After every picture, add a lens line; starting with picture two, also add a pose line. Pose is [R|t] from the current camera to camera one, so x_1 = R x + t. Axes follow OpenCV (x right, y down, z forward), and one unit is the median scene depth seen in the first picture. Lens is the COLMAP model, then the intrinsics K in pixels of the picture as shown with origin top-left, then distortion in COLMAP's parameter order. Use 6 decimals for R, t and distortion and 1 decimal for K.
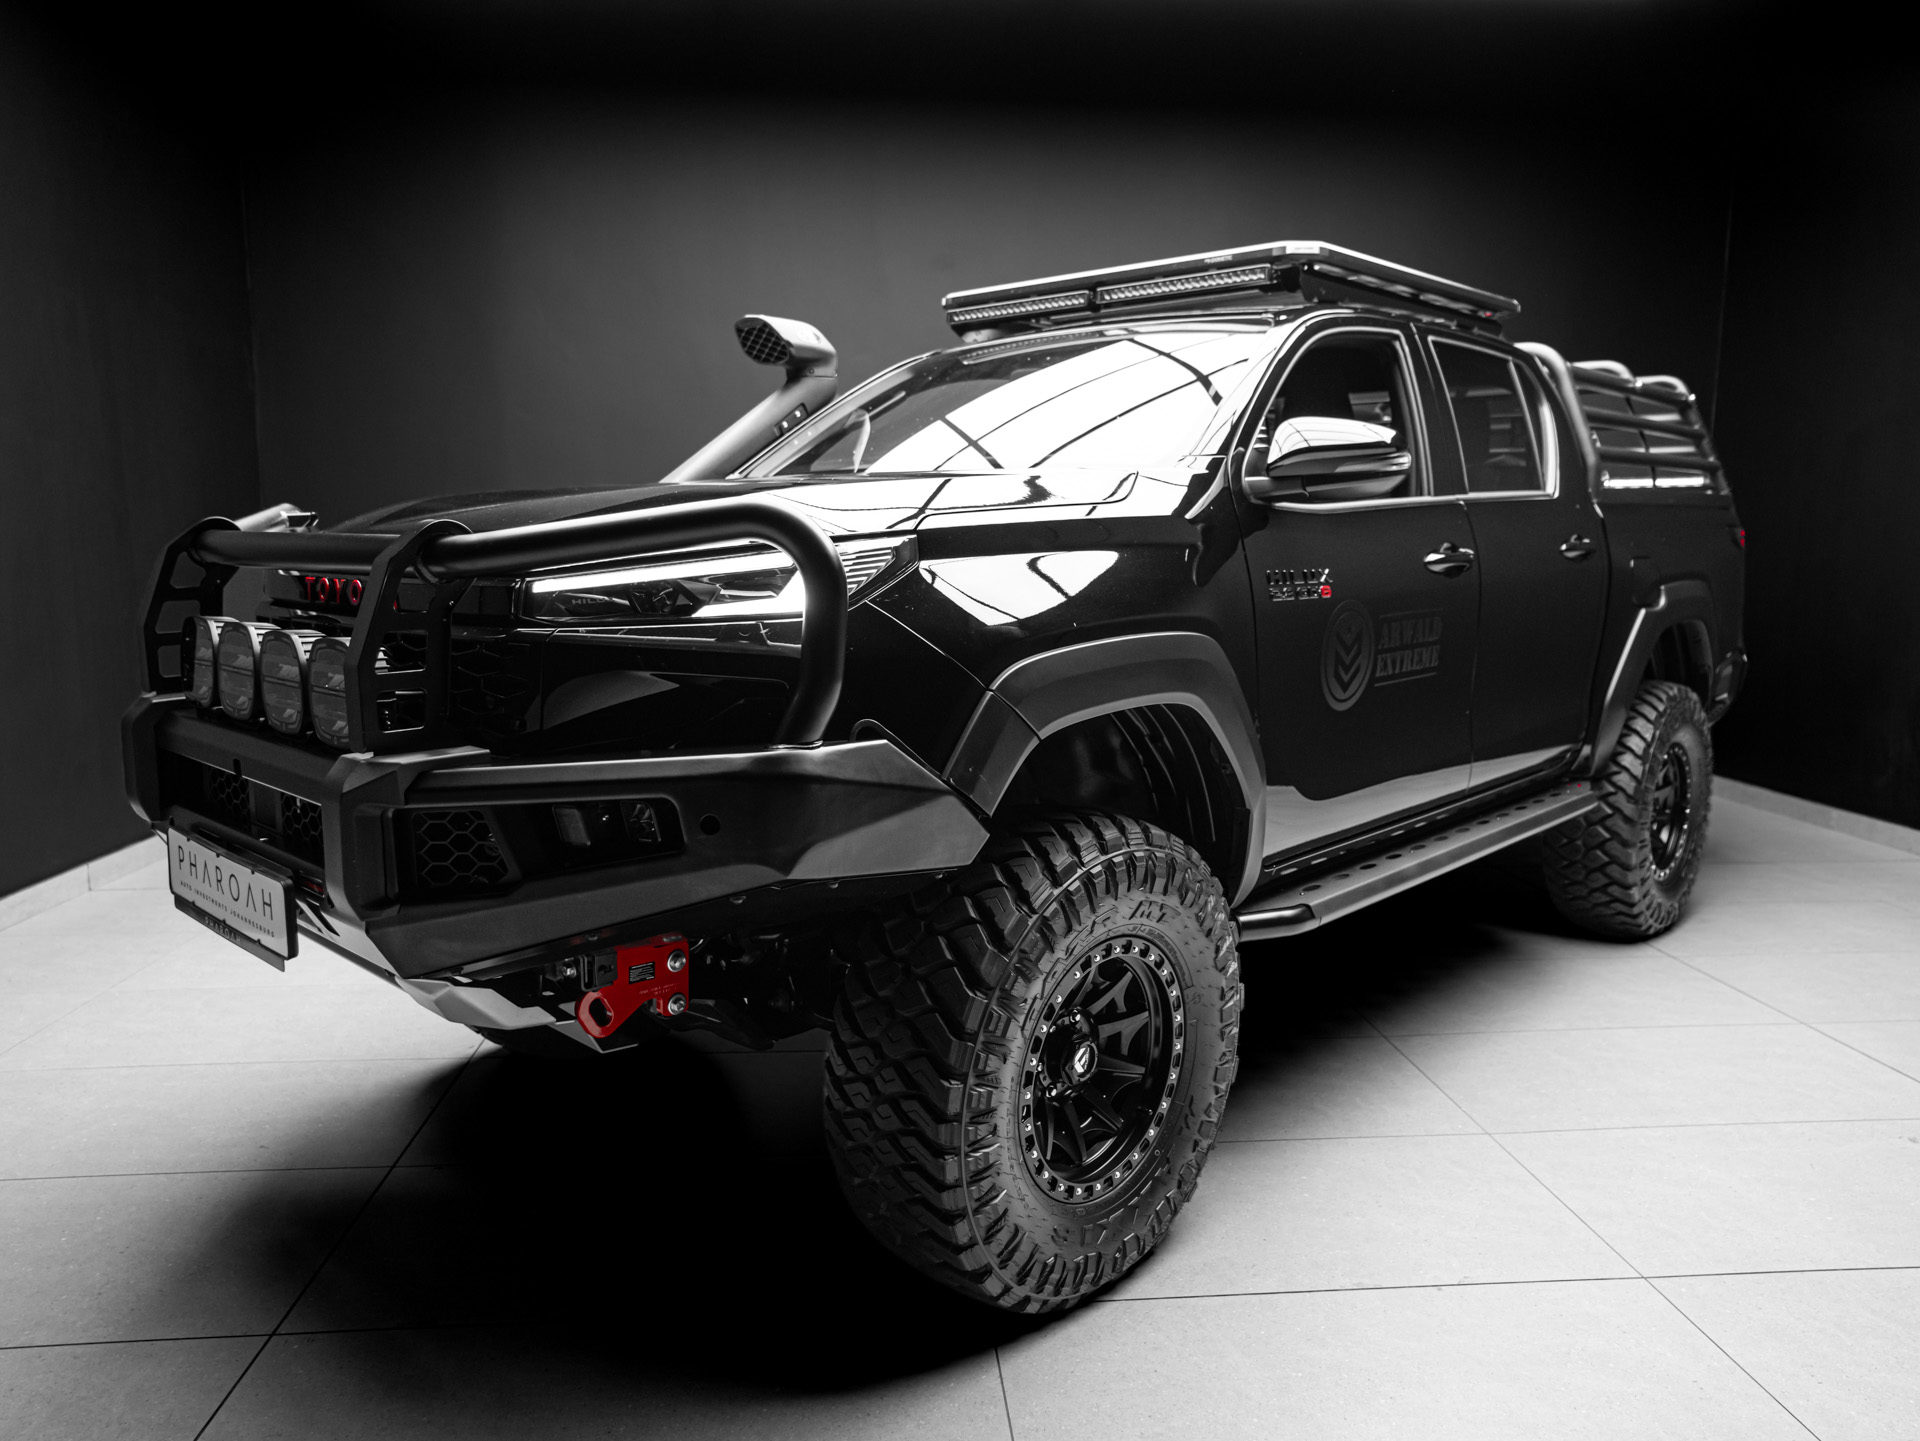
lens RADIAL K [[1331.0, 0, 960.0], [0, 1331.0, 720.5], [0, 0, 1]] dist [-0.040004, 0.063923]
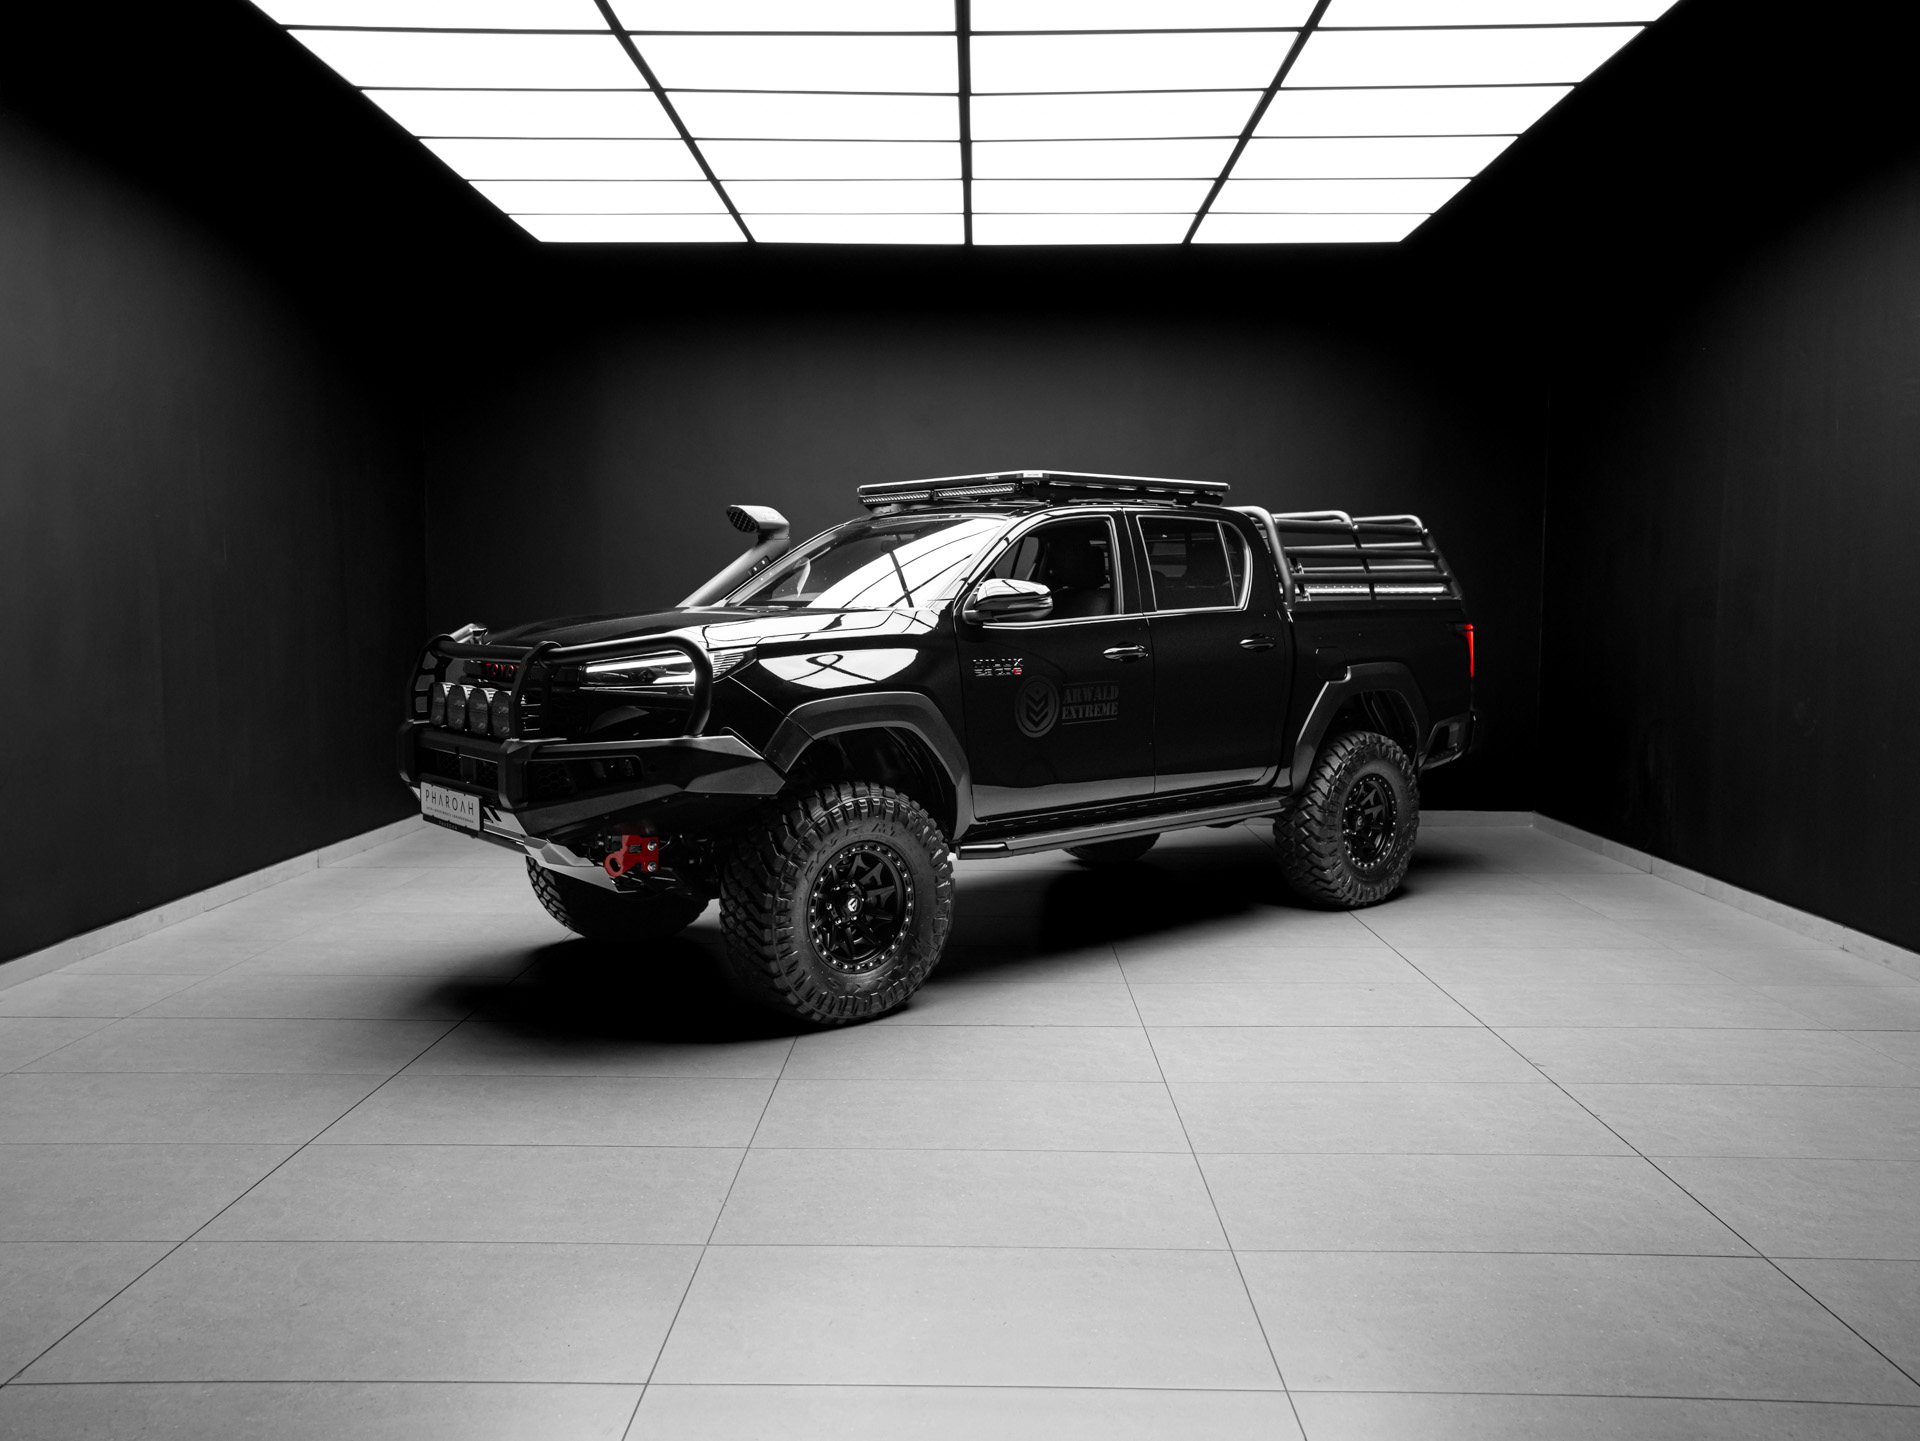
lens RADIAL K [[1435.9, 0, 960.0], [0, 1435.9, 720.5], [0, 0, 1]] dist [-0.027732, 0.063136]
pose [[0.995268, 0.004609, -0.097059, 0.391816], [-0.010214, 0.998303, -0.057337, 0.085663], [0.096630, 0.058058, 0.993626, -0.976754]]
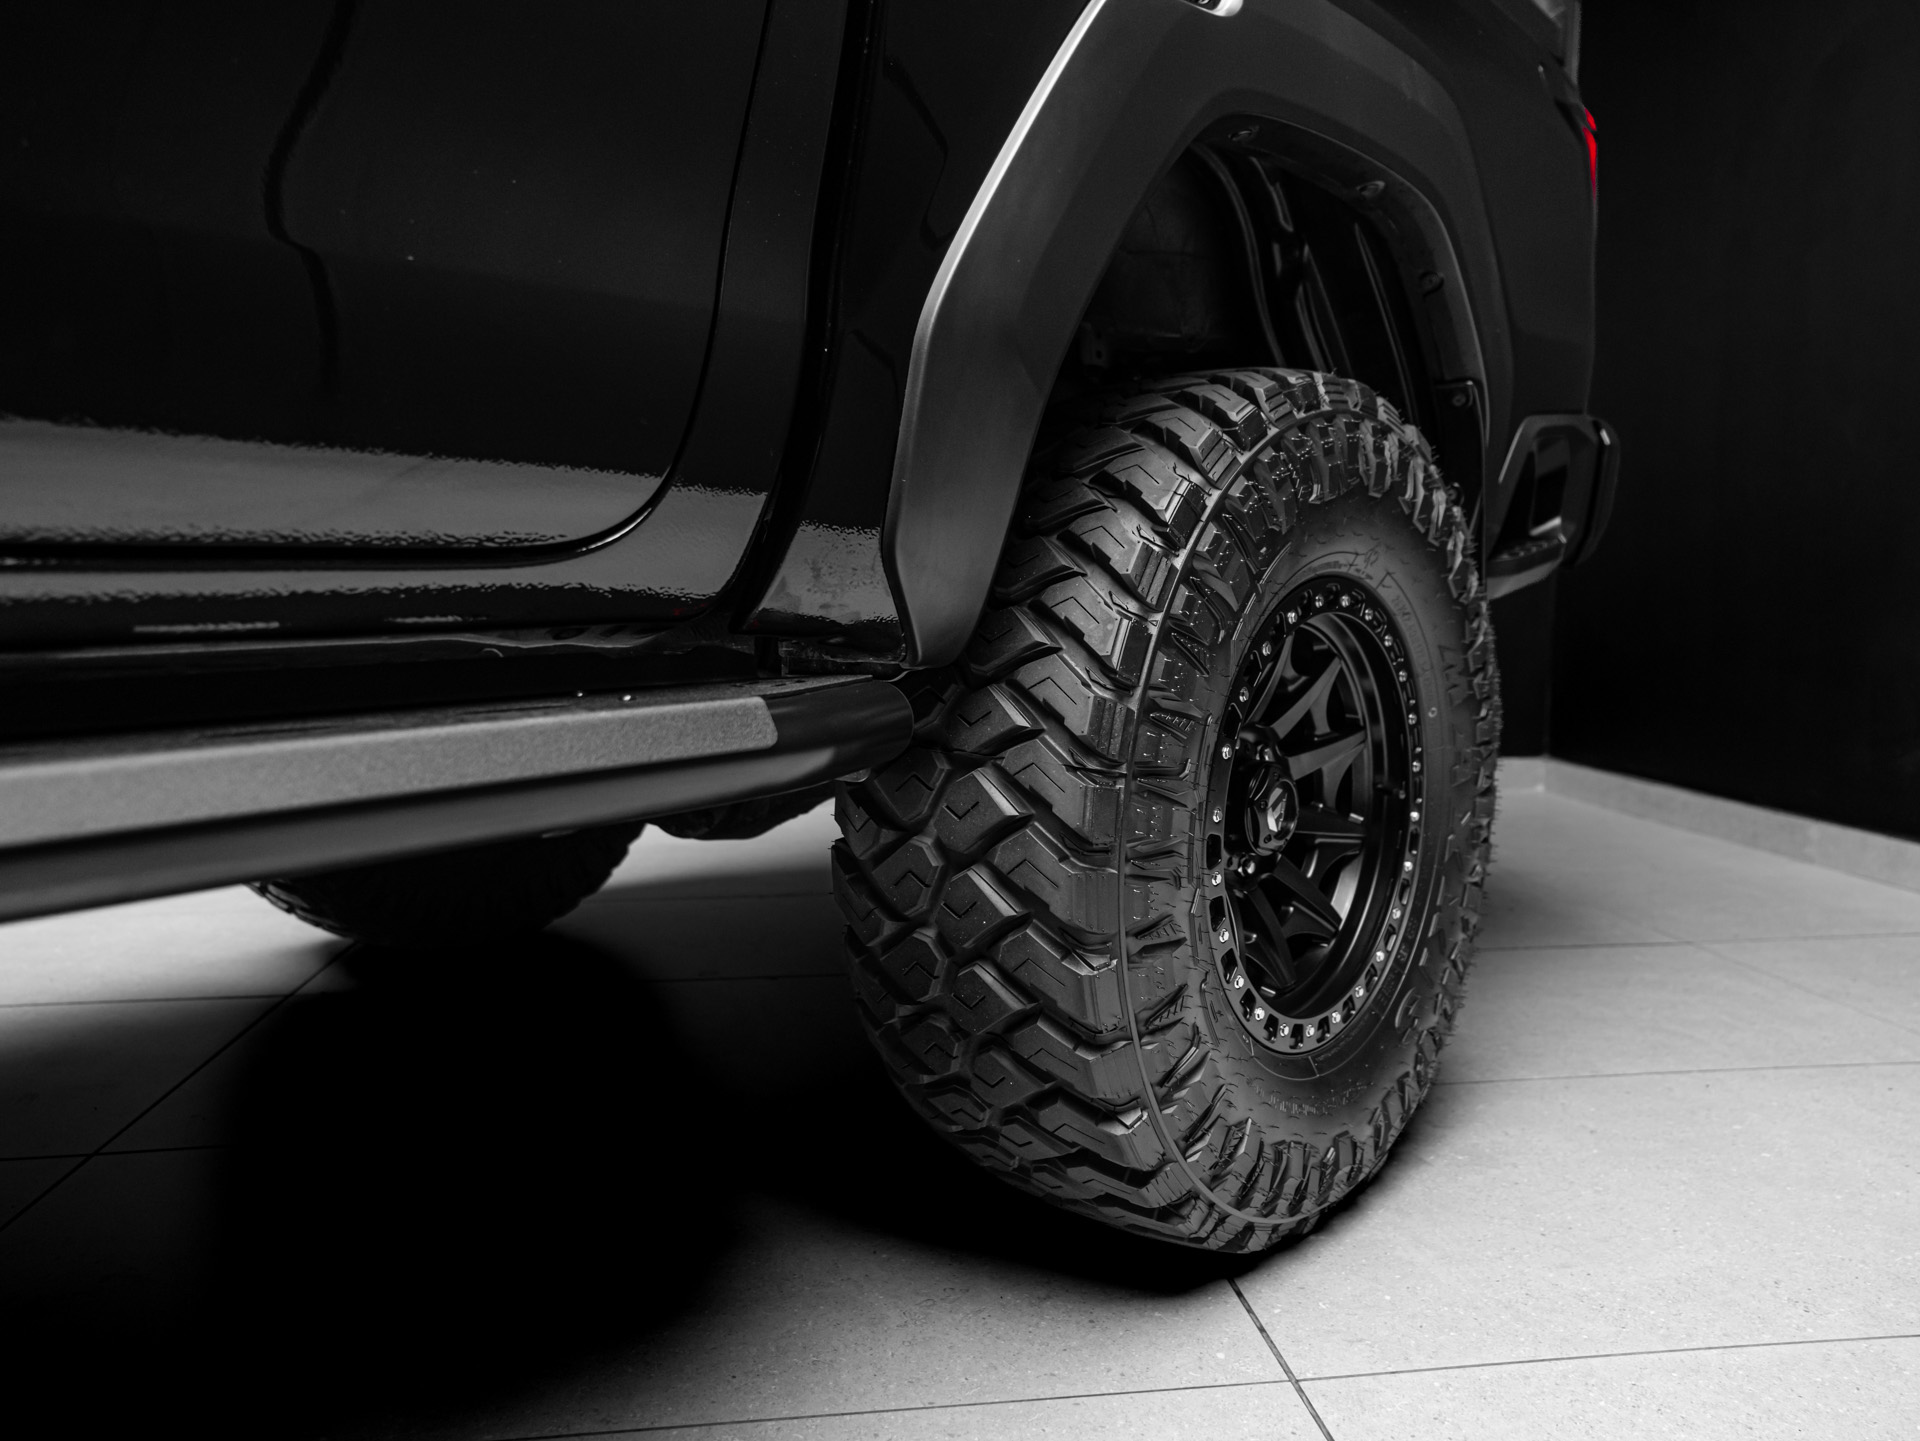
lens RADIAL K [[1331.0, 0, 960.0], [0, 1331.0, 720.5], [0, 0, 1]] dist [-0.040004, 0.063923]
pose [[0.999224, -0.012159, 0.037451, 0.718319], [0.013429, 0.999337, -0.033849, 0.092166], [-0.037015, 0.034325, 0.998725, 1.146751]]
